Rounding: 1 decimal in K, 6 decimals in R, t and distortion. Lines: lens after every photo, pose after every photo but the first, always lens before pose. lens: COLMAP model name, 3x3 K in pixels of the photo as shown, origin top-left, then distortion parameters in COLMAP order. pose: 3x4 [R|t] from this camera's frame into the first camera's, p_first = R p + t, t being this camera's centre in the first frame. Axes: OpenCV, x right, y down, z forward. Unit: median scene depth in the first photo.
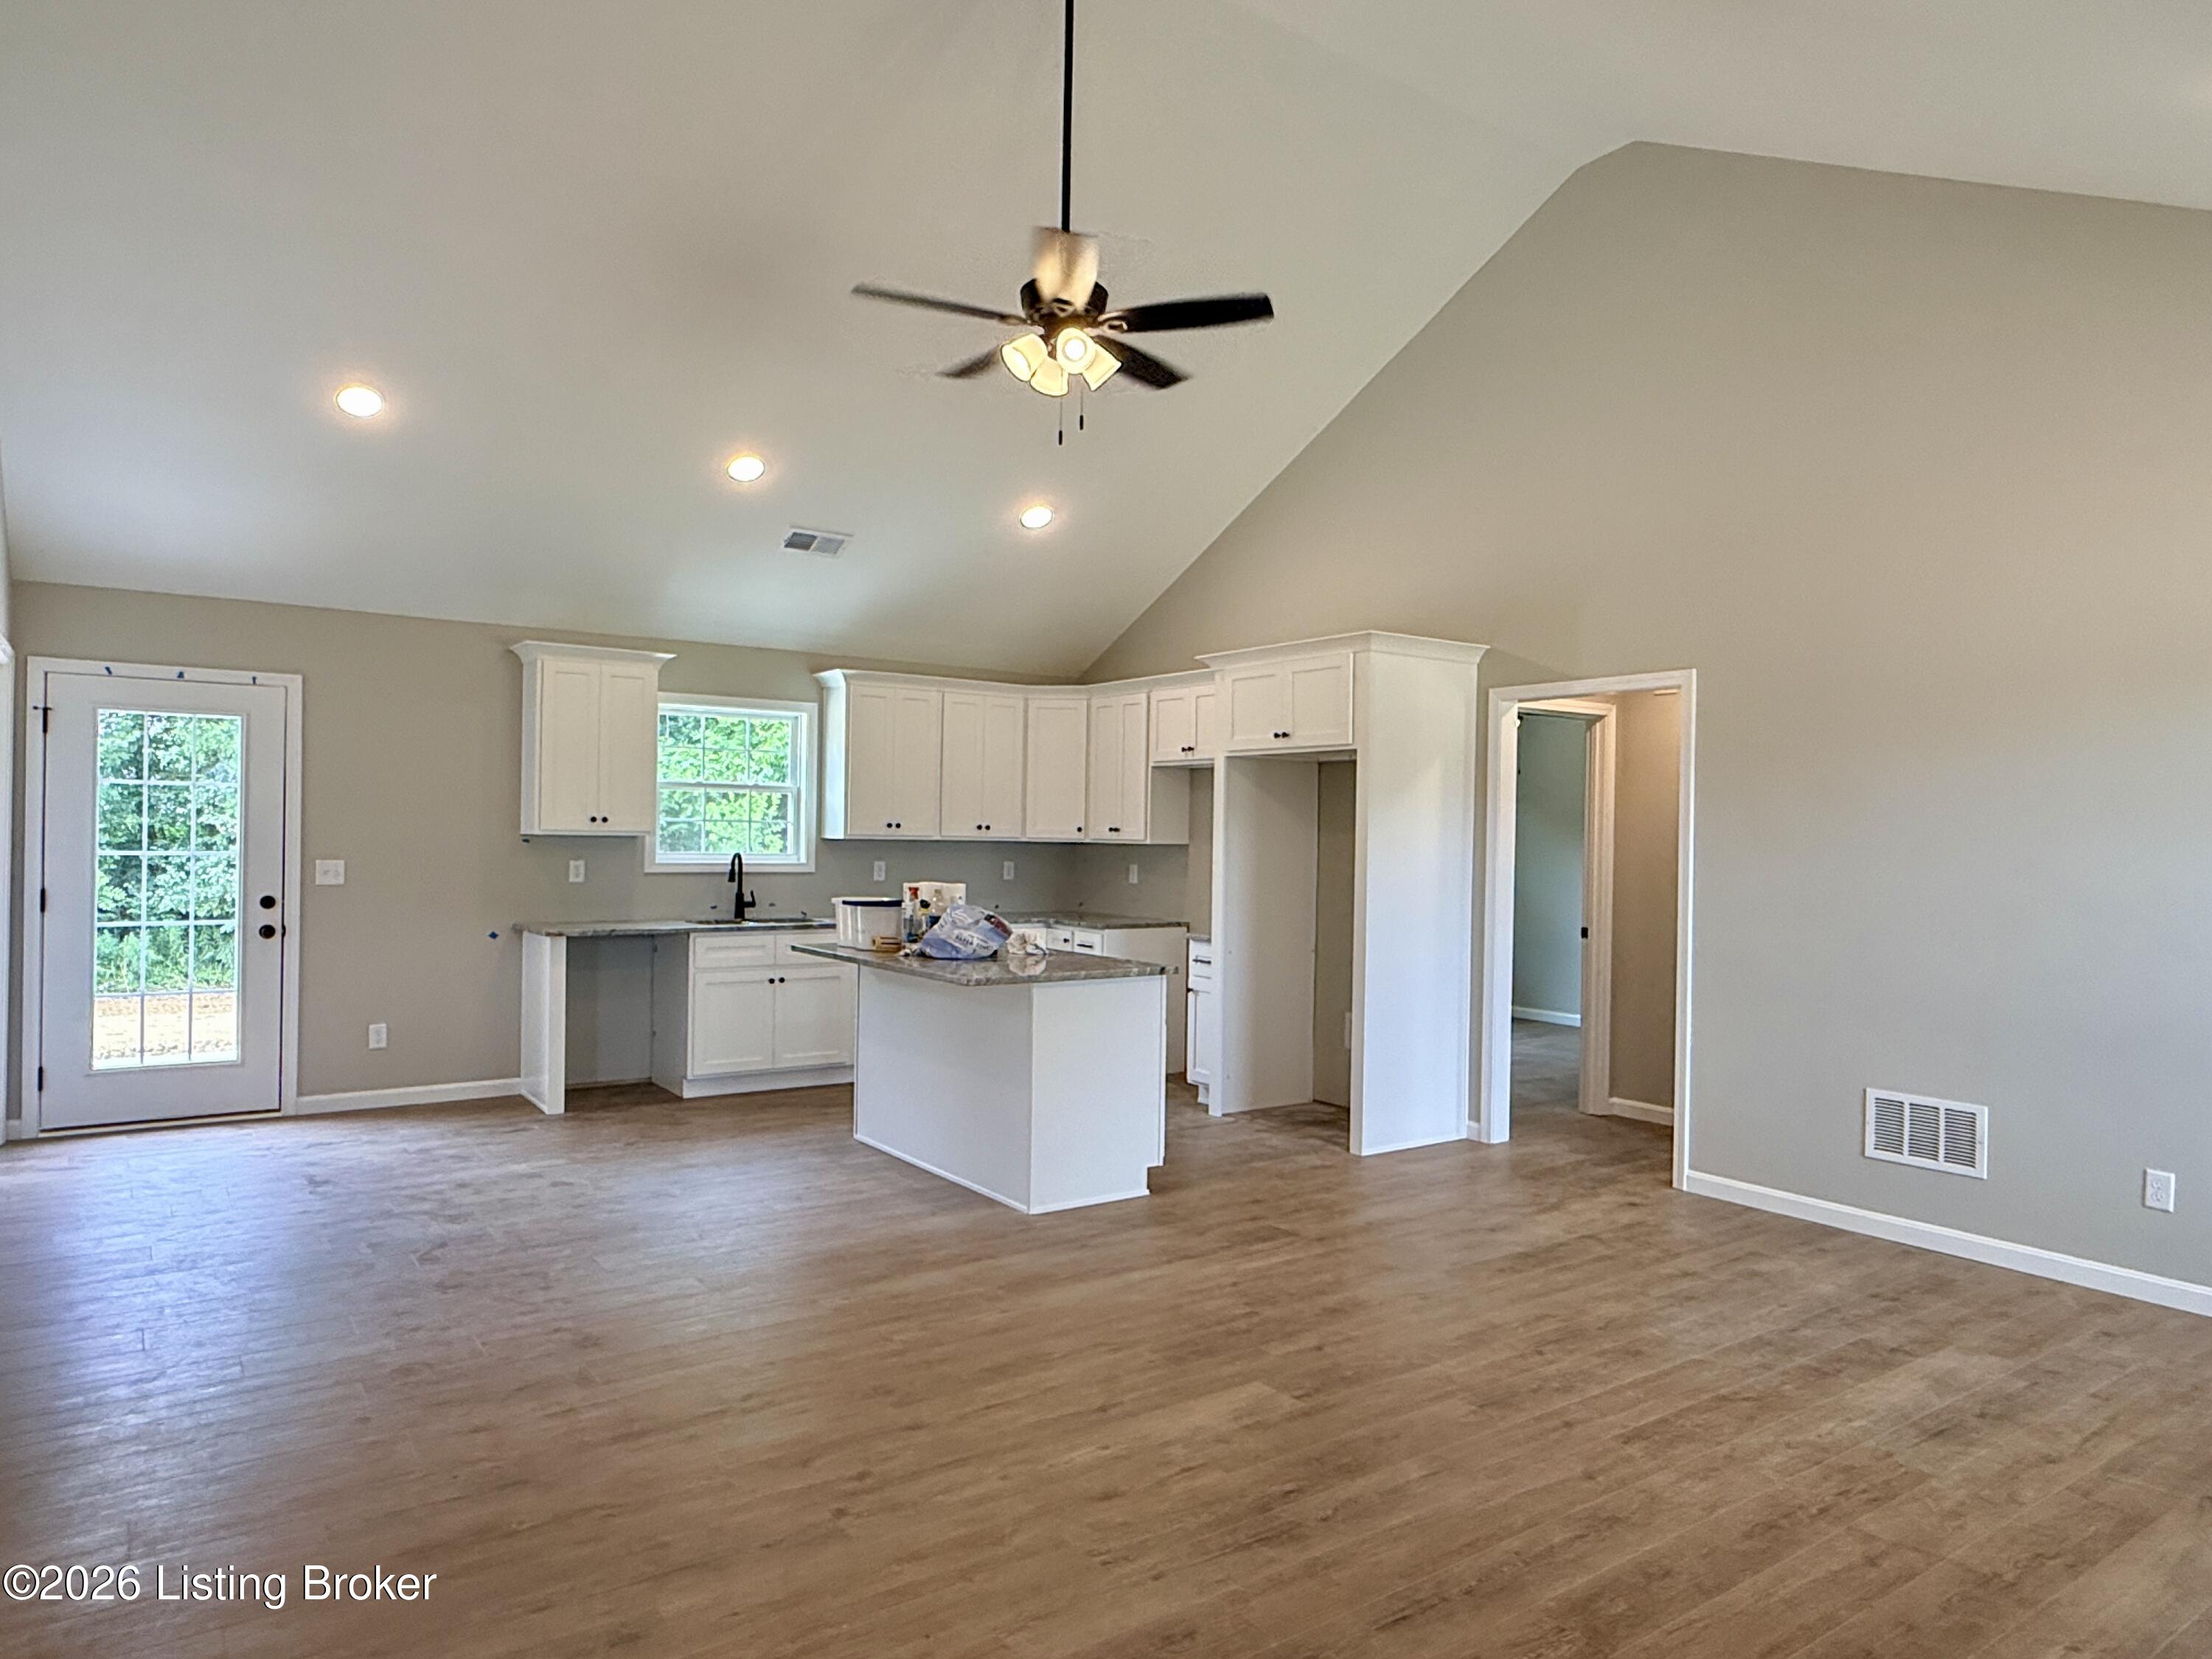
lens RADIAL K [[1409.4, 0, 1106.0], [0, 1409.4, 829.5], [0, 0, 1]] dist [-0.002321, -0.000469]
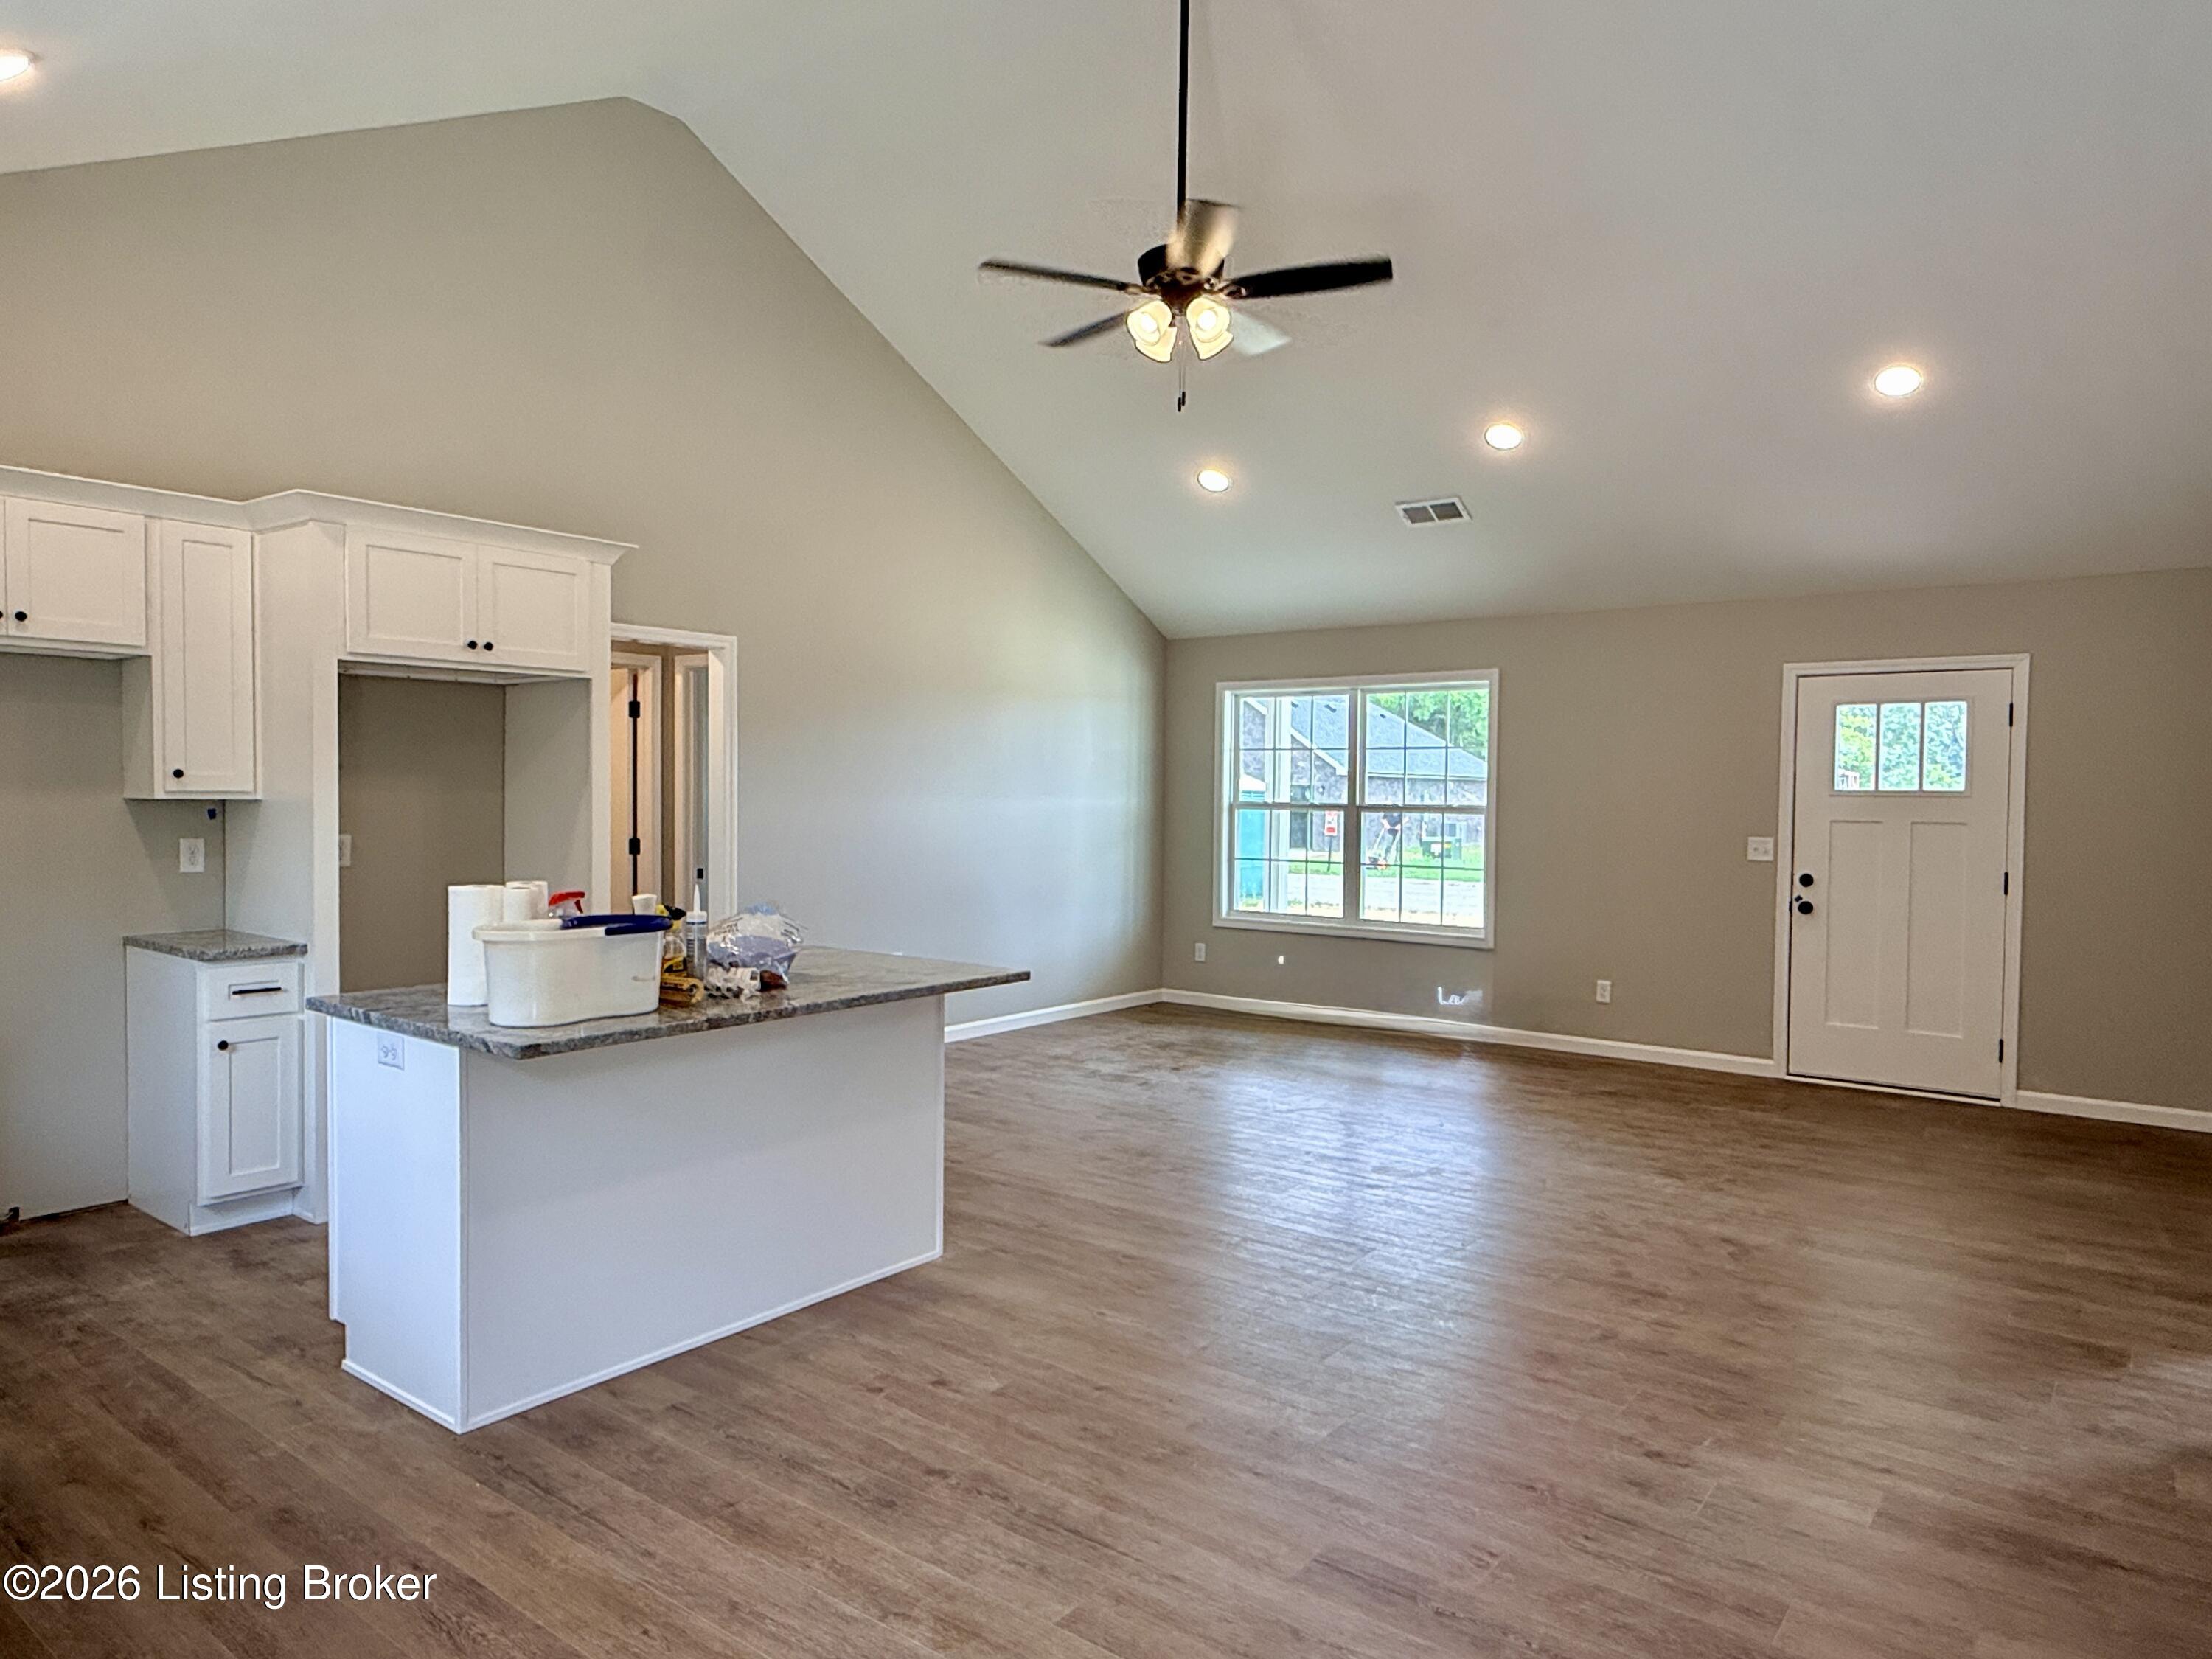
lens RADIAL K [[1383.6, 0, 1106.0], [0, 1383.6, 829.5], [0, 0, 1]] dist [-0.001831, 0.001441]
pose [[-0.299642, -0.049196, 0.952783, -0.596038], [-0.024025, 0.998742, 0.044013, -0.010458], [-0.953749, -0.009702, -0.300447, 0.814898]]
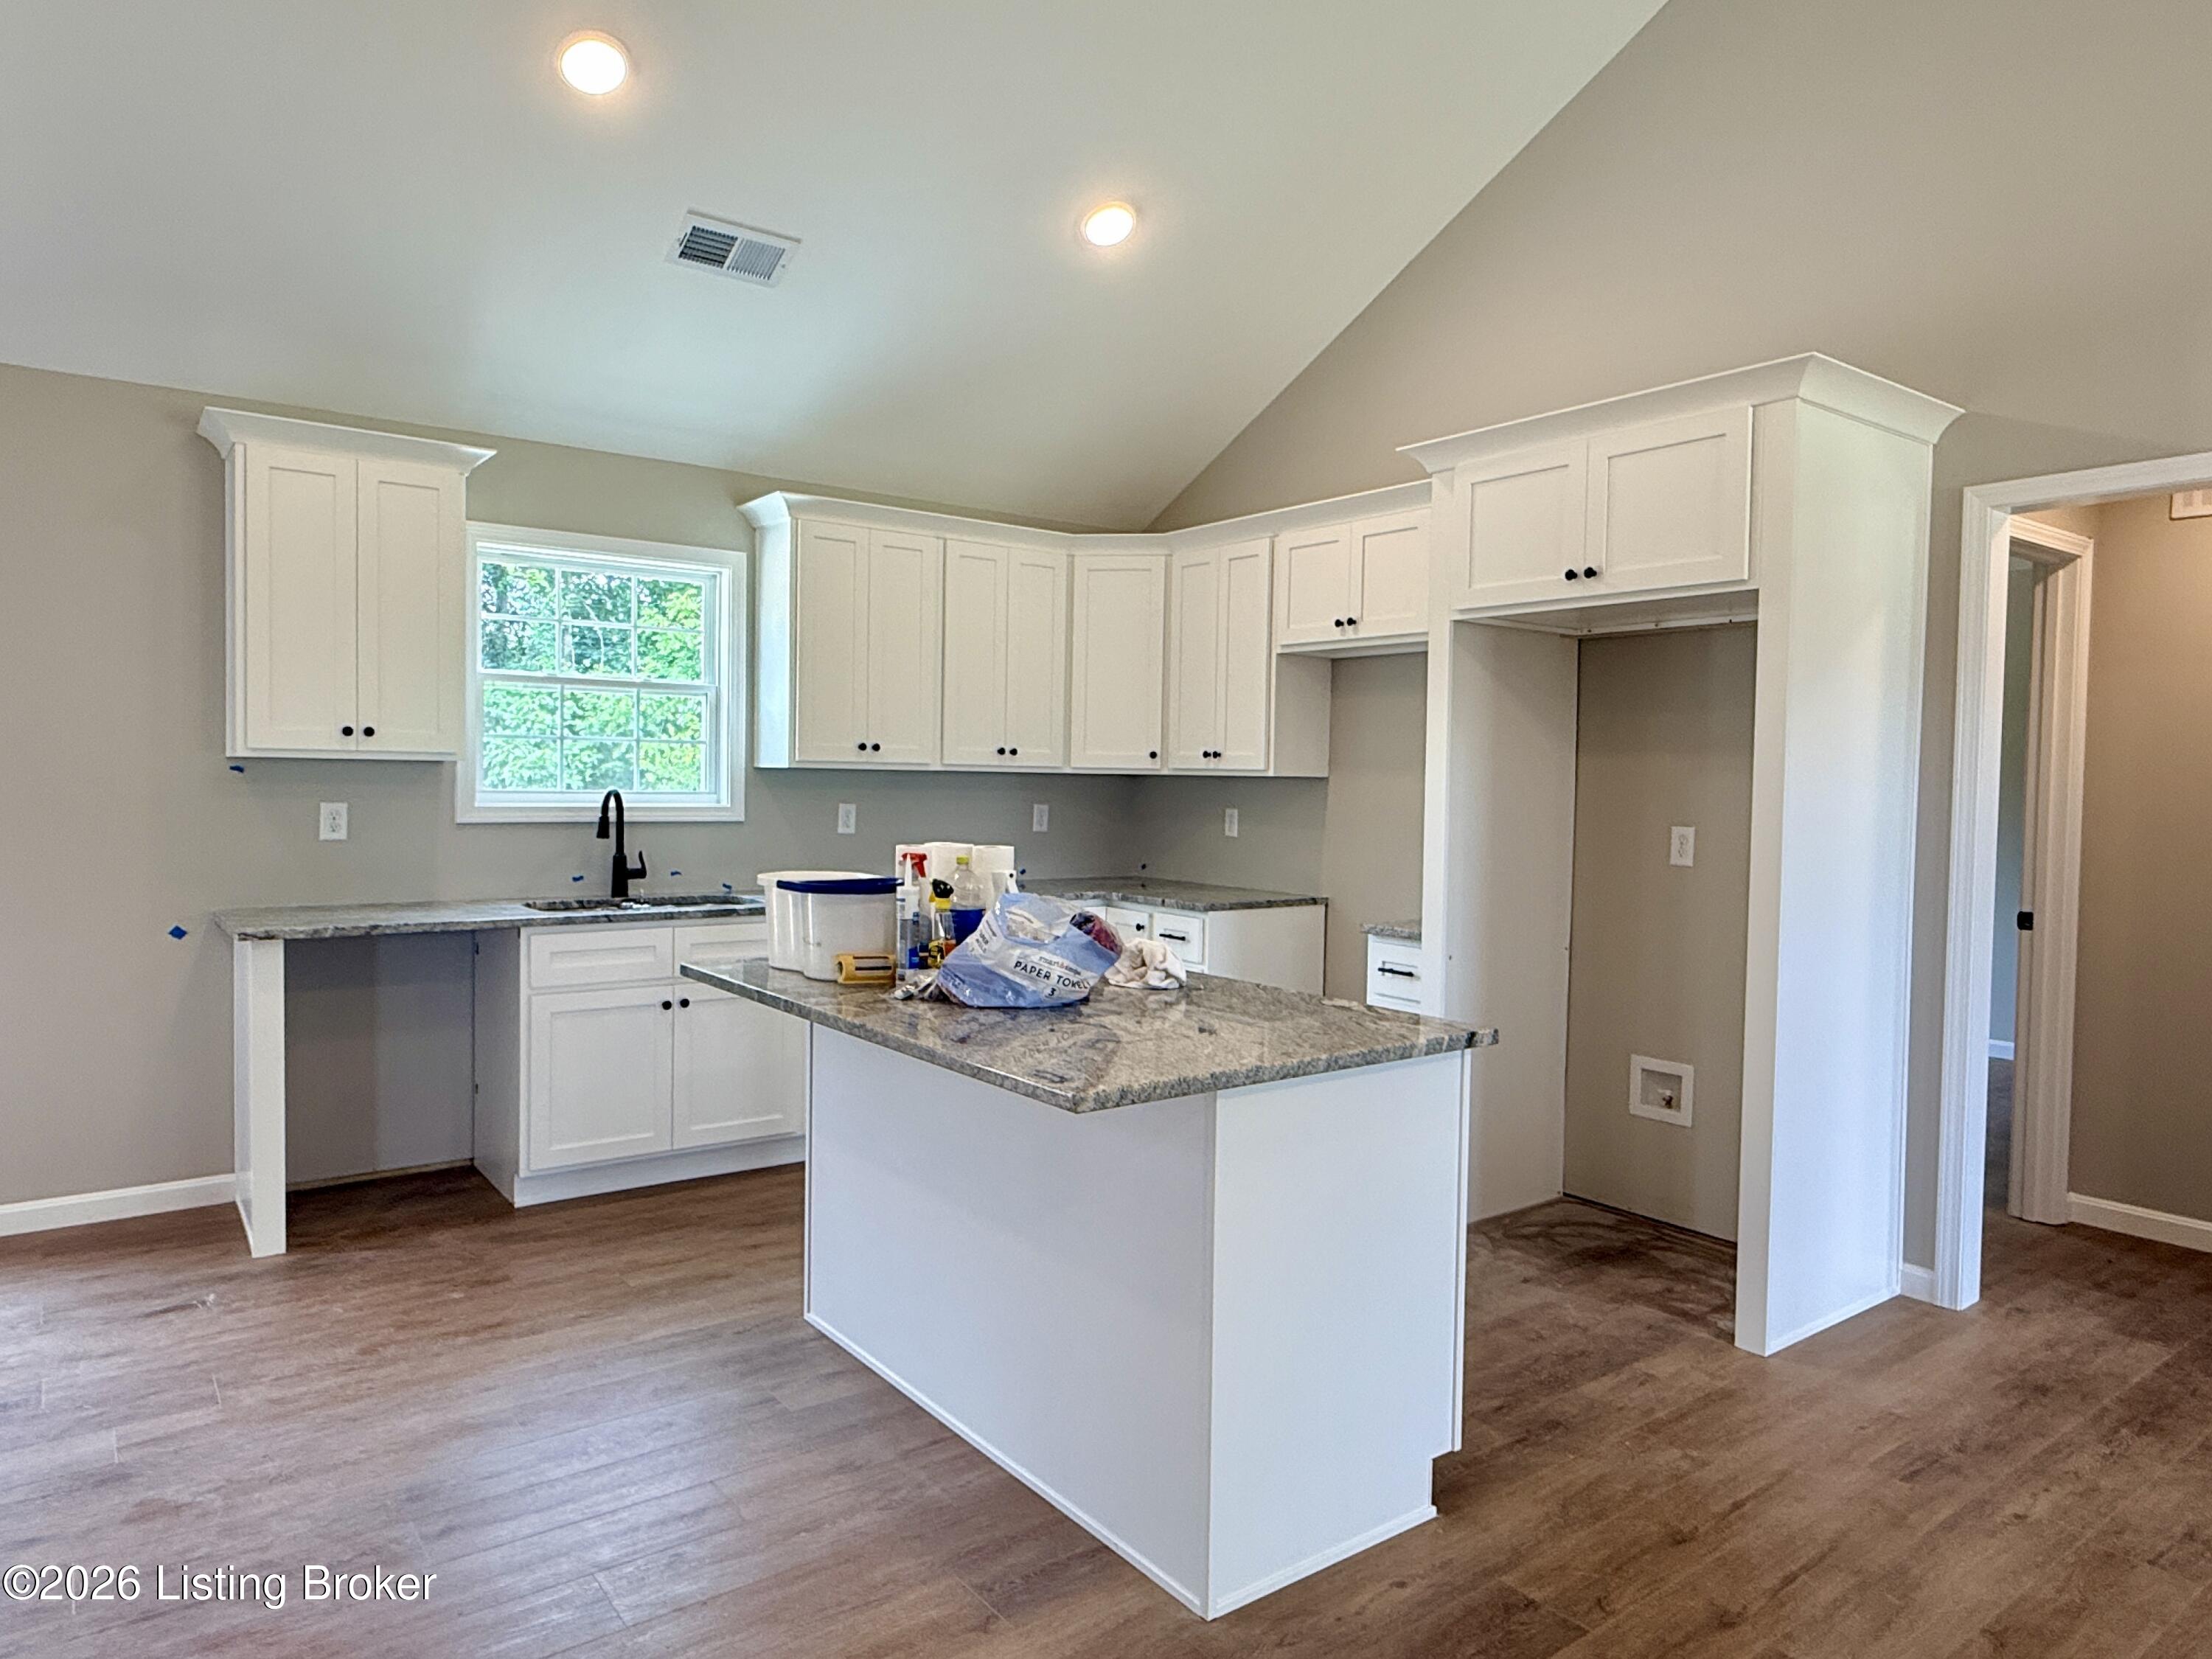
lens RADIAL K [[1383.6, 0, 1106.0], [0, 1383.6, 829.5], [0, 0, 1]] dist [-0.001831, 0.001441]
pose [[0.999580, -0.001089, 0.028956, -0.069069], [-0.000087, 0.999177, 0.040572, 0.009801], [-0.028977, -0.040557, 0.998757, 0.415331]]
